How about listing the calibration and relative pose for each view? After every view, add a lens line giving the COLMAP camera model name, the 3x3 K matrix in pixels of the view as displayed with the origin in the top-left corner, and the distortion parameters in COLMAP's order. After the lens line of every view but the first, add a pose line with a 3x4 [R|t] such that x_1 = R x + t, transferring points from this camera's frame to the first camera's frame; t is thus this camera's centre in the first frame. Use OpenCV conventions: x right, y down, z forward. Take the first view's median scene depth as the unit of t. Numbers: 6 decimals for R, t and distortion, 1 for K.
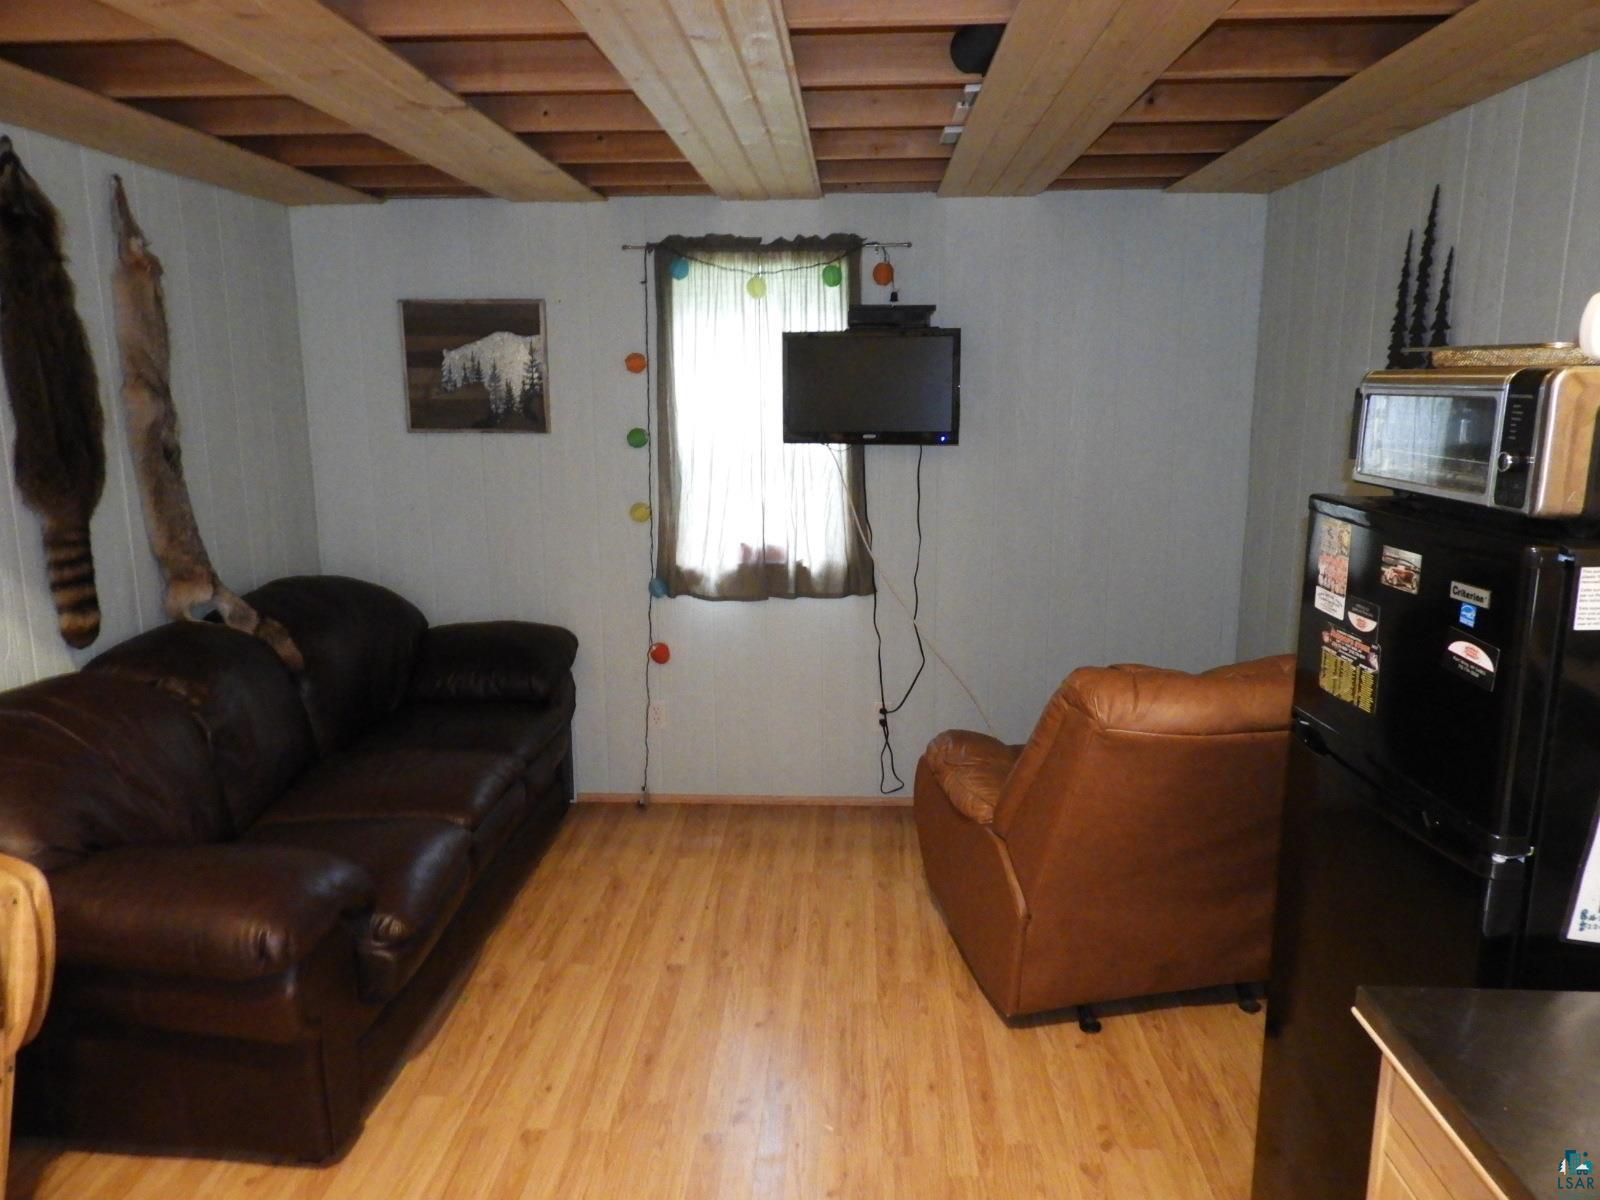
lens RADIAL K [[1117.9, 0, 801.2], [0, 1117.9, 606.1], [0, 0, 1]] dist [-0.005857, -0.001957]
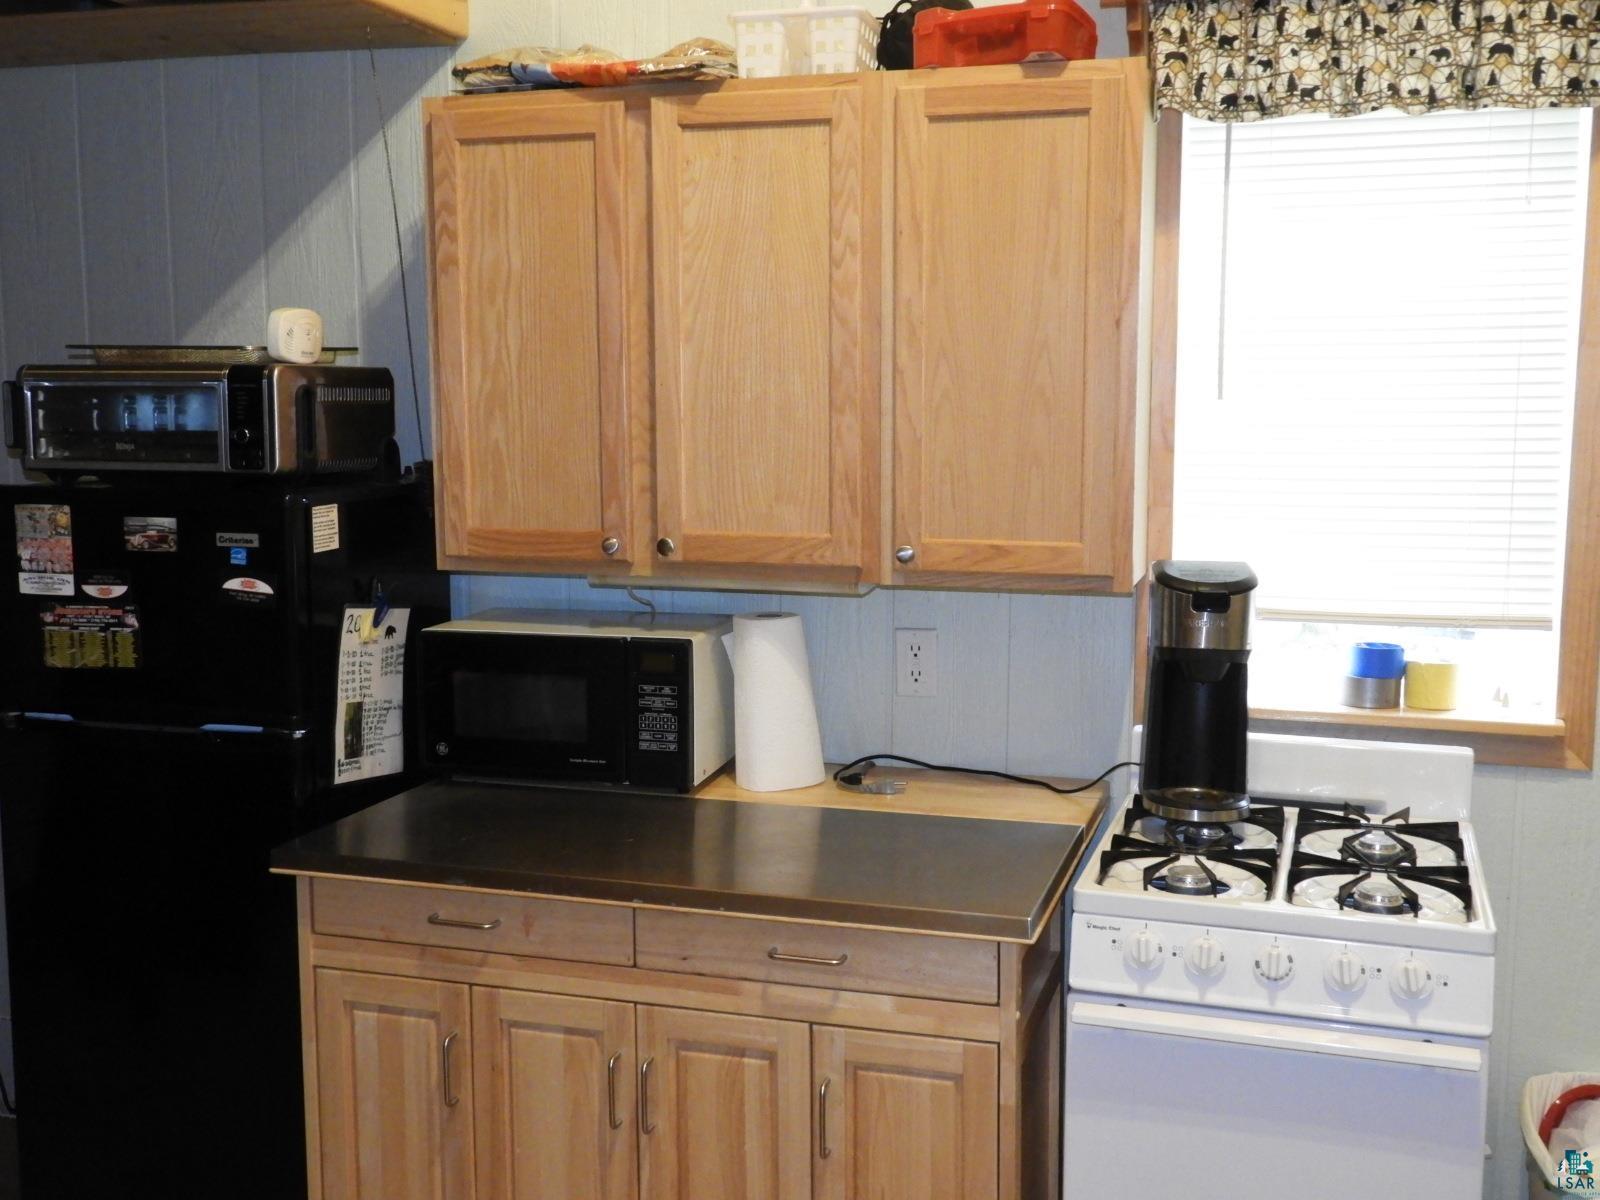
lens RADIAL K [[1696.6, 0, 801.2], [0, 1696.6, 596.4], [0, 0, 1]] dist [0.003615, 0.000000]
pose [[0.241792, -0.107906, 0.964310, -1.034904], [0.187108, 0.980331, 0.062783, 0.047577], [-0.952117, 0.165250, 0.257226, -0.092272]]
